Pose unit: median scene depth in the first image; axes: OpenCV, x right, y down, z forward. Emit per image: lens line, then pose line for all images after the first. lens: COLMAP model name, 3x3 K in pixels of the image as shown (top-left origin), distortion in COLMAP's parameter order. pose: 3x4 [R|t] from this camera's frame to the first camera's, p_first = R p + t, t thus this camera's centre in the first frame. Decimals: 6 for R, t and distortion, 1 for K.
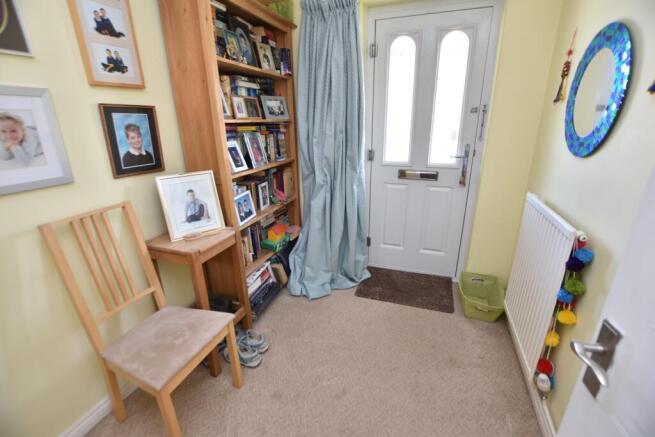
lens RADIAL K [[288.1, 0, 329.2], [0, 288.1, 220.4], [0, 0, 1]] dist [-0.027931, 0.004111]
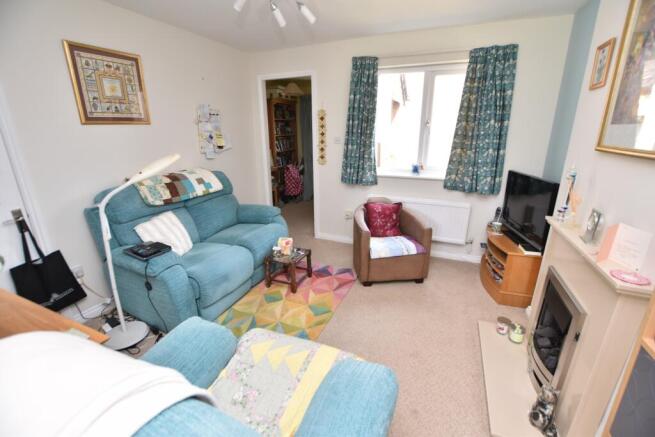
lens RADIAL K [[288.1, 0, 327.2], [0, 288.1, 218.8], [0, 0, 1]] dist [-0.027931, 0.004111]
pose [[0.998590, 0.021954, -0.048326, 0.394467], [-0.023325, 0.999336, -0.027983, 0.640249], [0.047679, 0.029071, 0.998440, -2.081839]]
